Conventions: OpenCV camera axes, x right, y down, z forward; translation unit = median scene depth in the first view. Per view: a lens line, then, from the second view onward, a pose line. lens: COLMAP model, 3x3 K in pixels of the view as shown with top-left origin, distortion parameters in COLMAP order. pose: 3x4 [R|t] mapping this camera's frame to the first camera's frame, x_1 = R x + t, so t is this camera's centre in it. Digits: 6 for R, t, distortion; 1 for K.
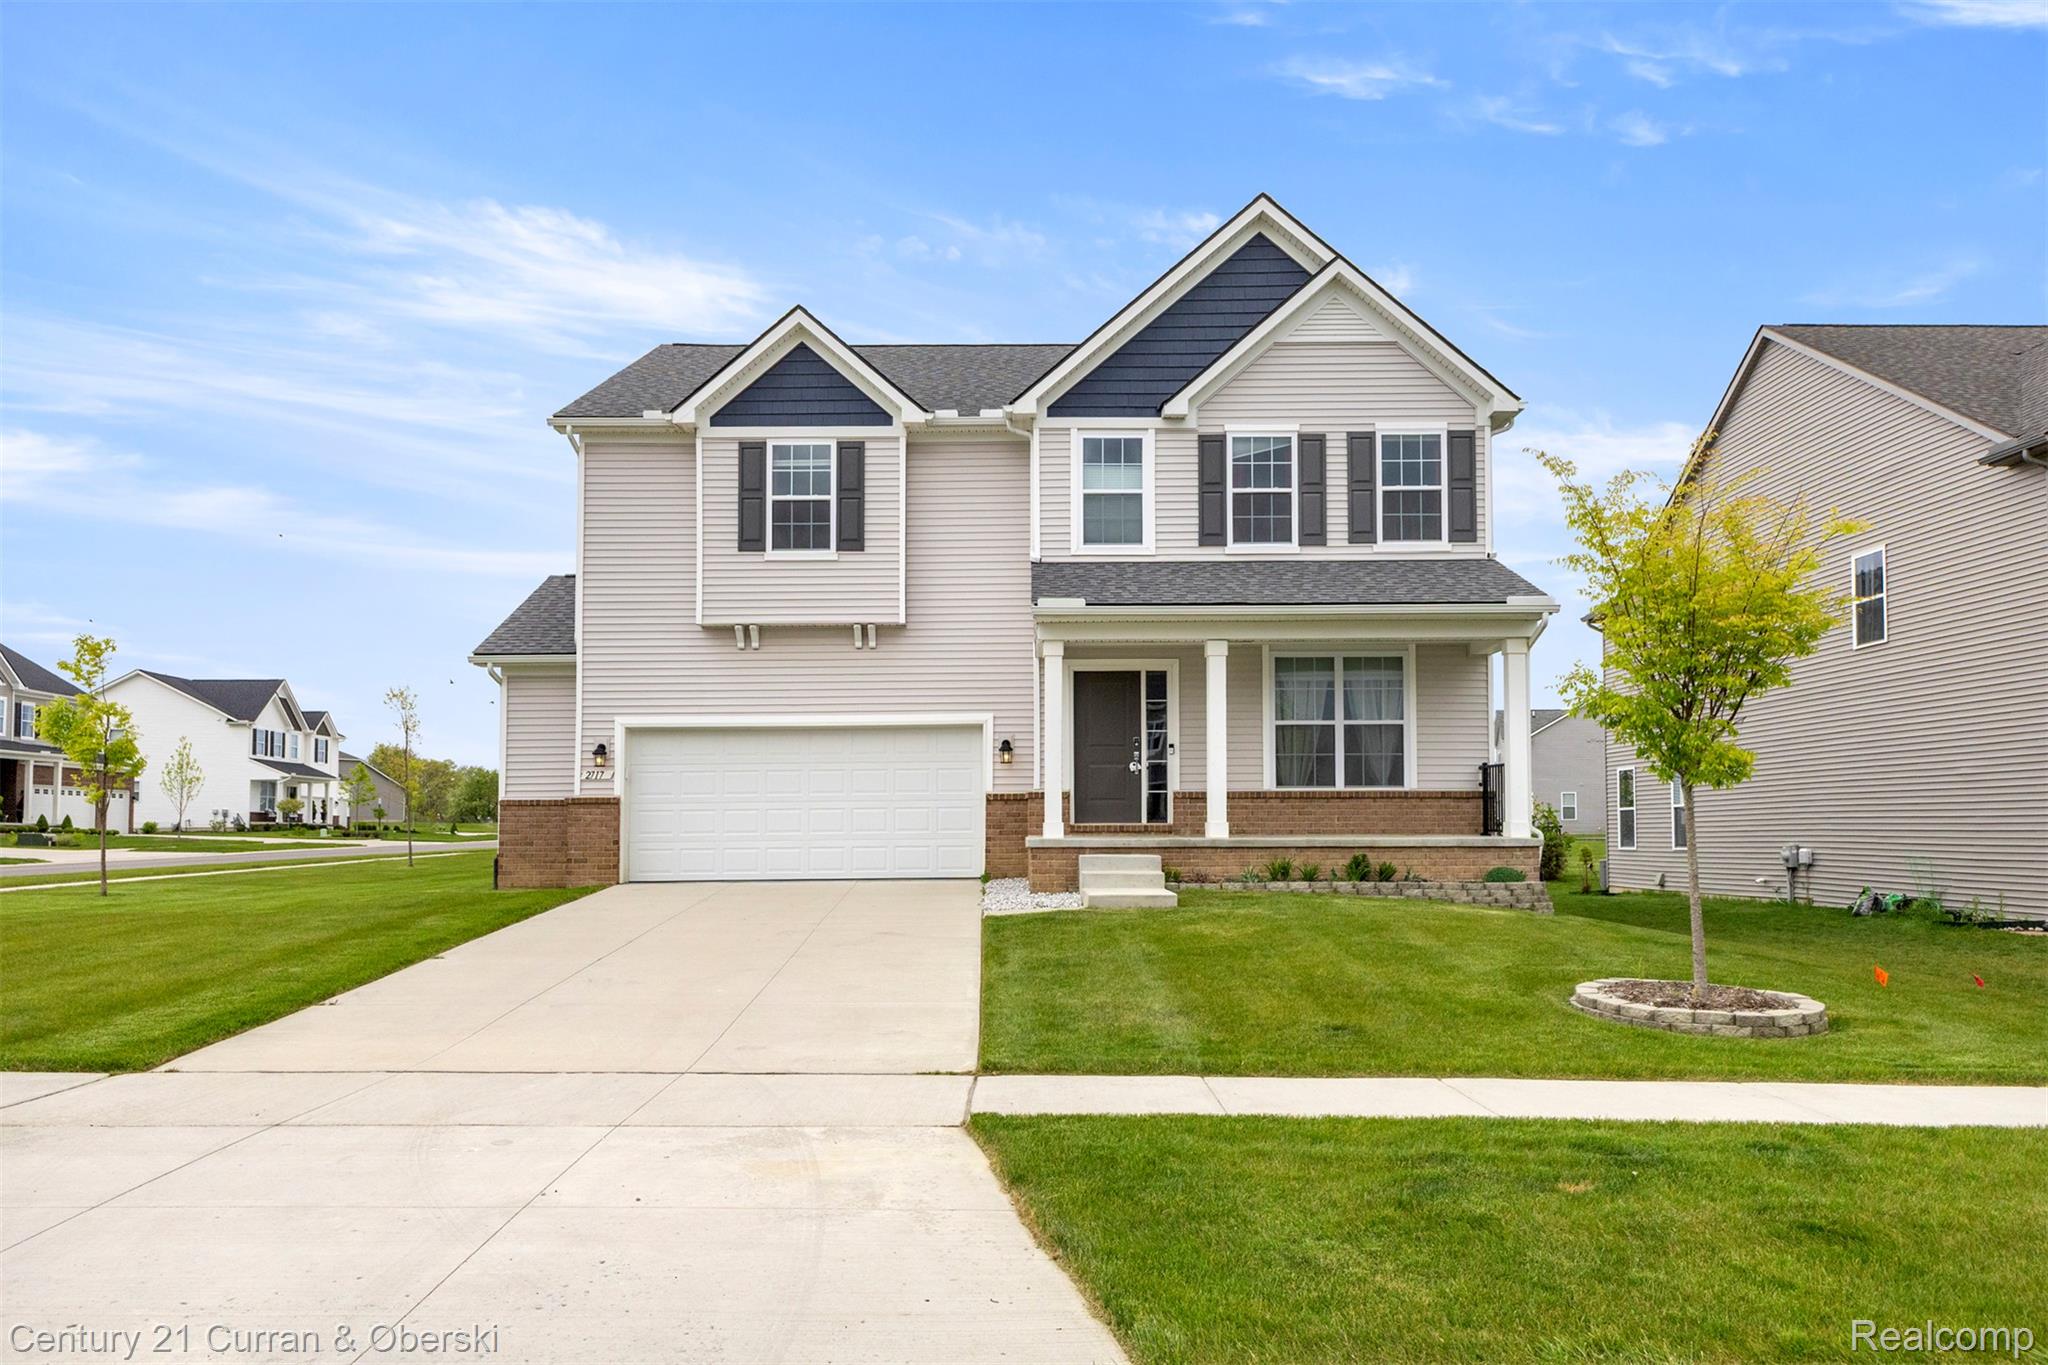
lens RADIAL K [[1484.1, 0, 1056.9], [0, 1484.1, 746.8], [0, 0, 1]] dist [0.033569, -0.029782]
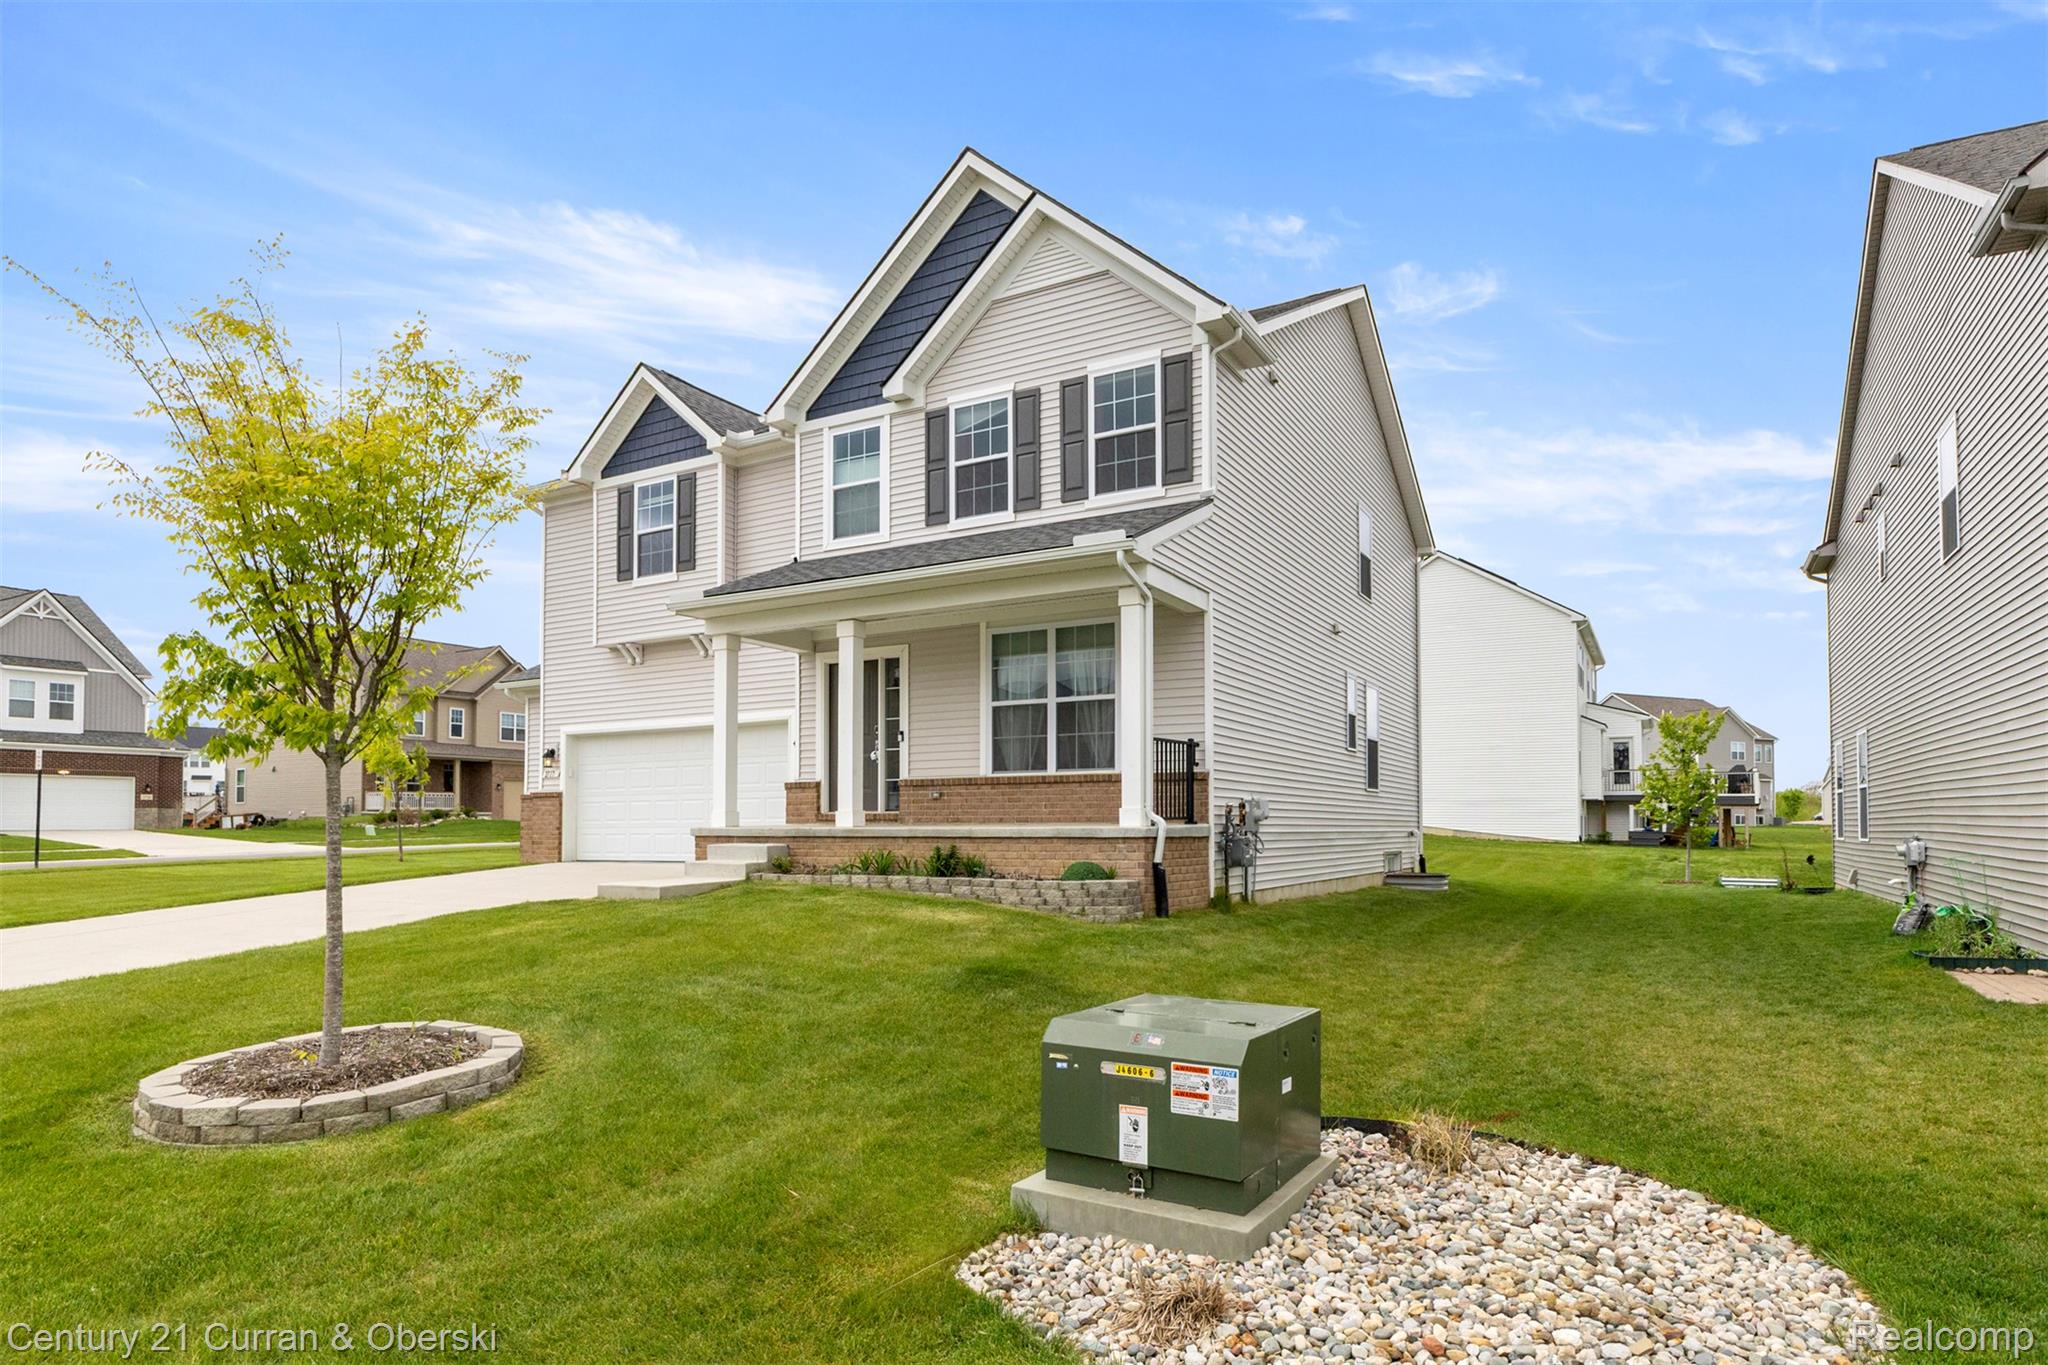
lens RADIAL K [[1164.3, 0, 1028.7], [0, 1164.3, 790.8], [0, 0, 1]] dist [-0.033109, 0.000175]
pose [[0.864795, -0.013421, -0.501946, 0.532456], [0.032249, 0.999063, 0.028848, 0.017953], [0.501089, -0.041135, 0.864418, 0.366878]]
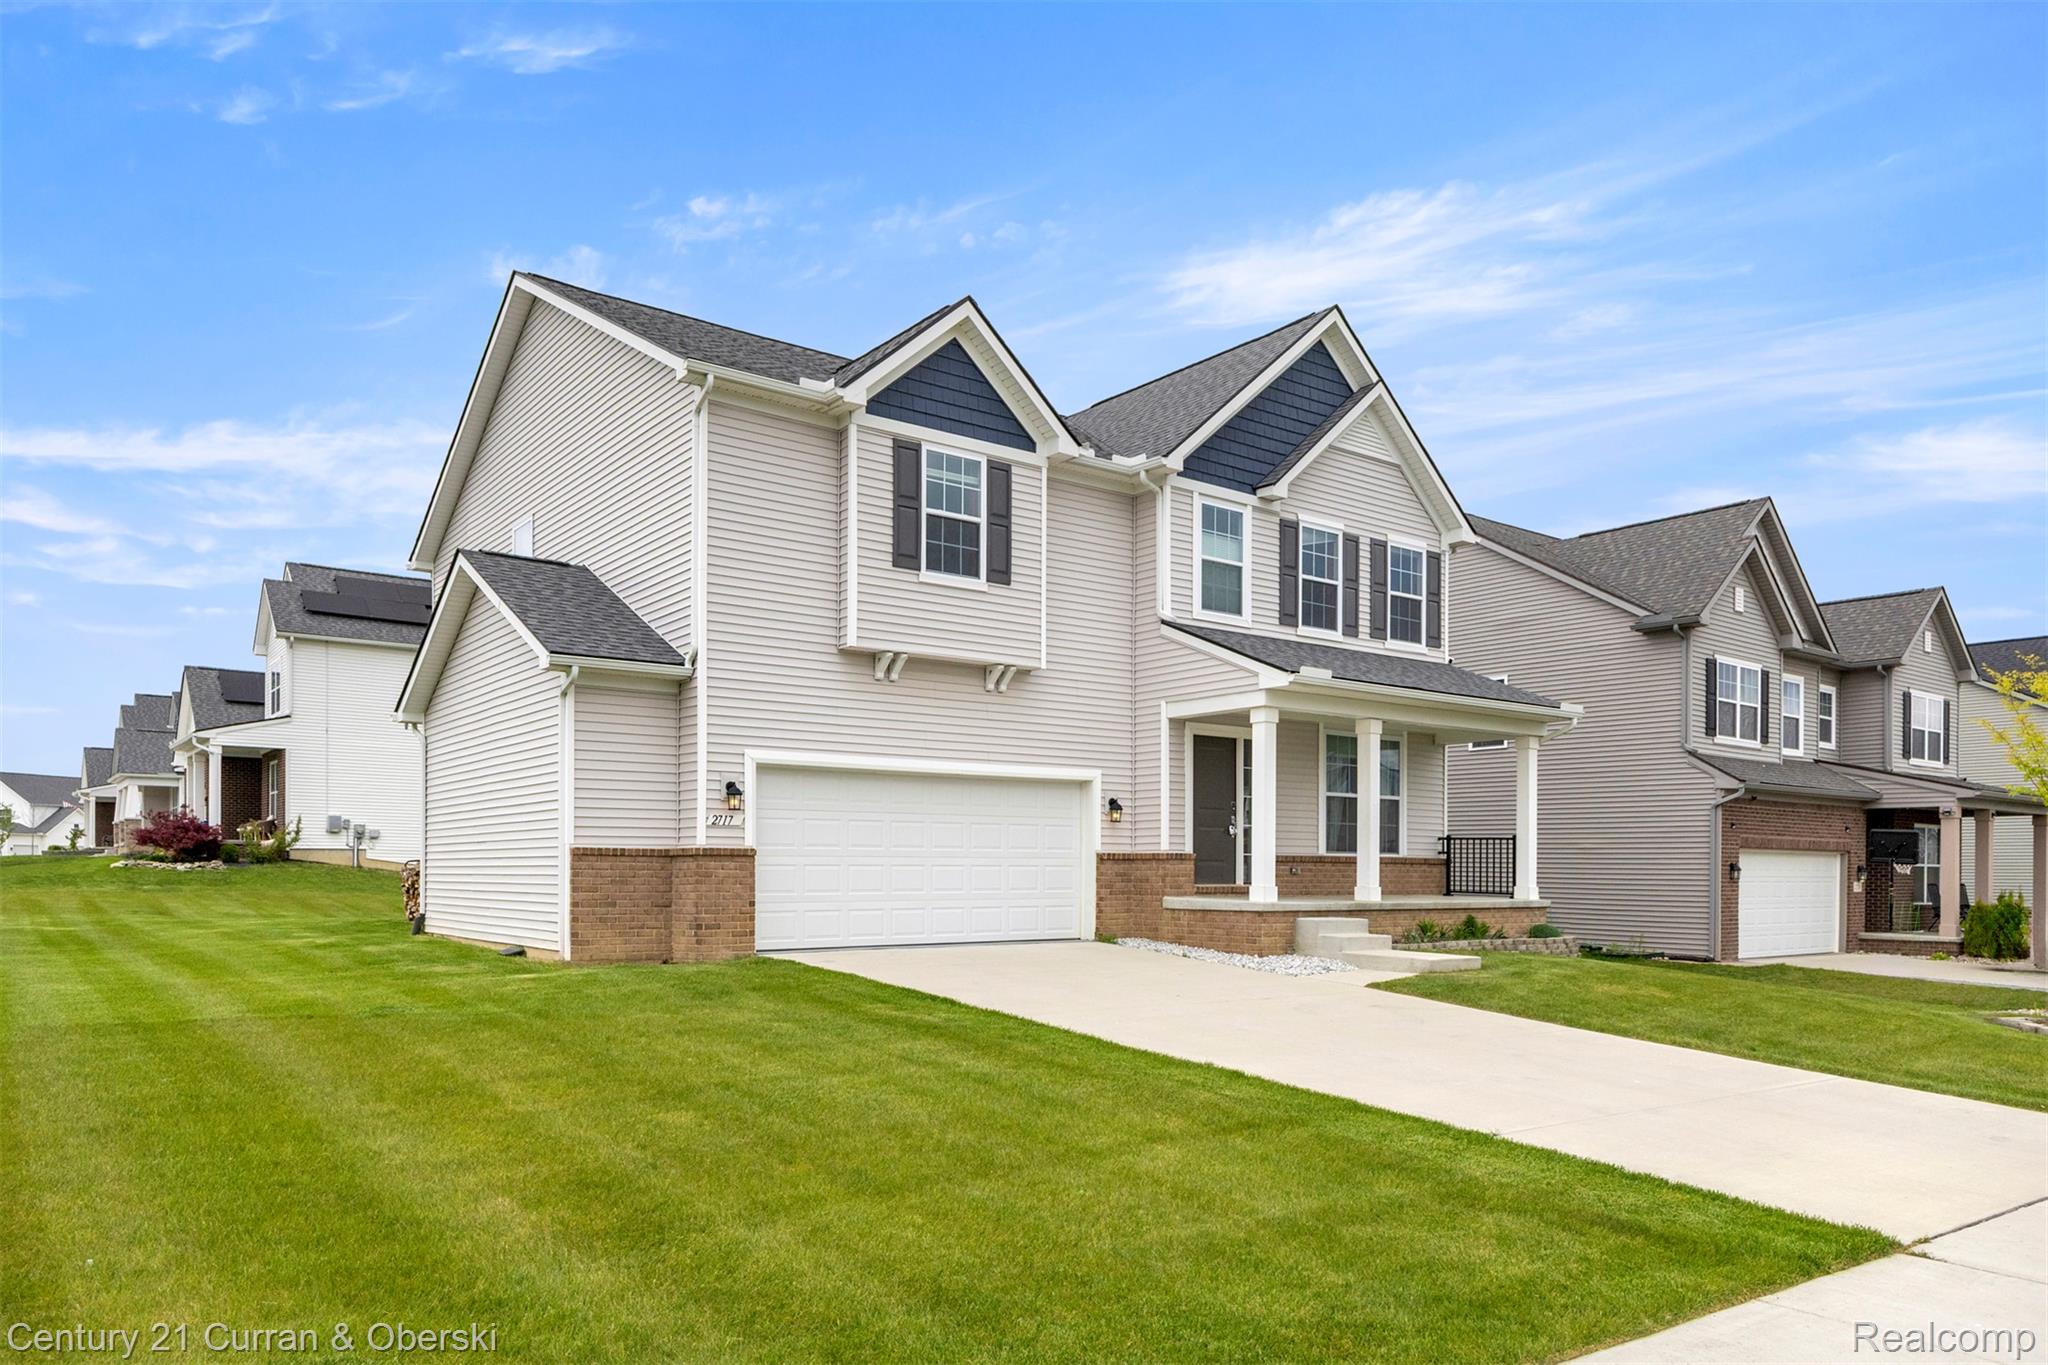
lens RADIAL K [[1352.7, 0, 1019.1], [0, 1352.7, 862.2], [0, 0, 1]] dist [0.001619, -0.004831]
pose [[0.805504, 0.013864, 0.592428, -0.624916], [-0.047839, 0.997985, 0.041690, 0.003528], [-0.590656, -0.061923, 0.804544, 0.318608]]
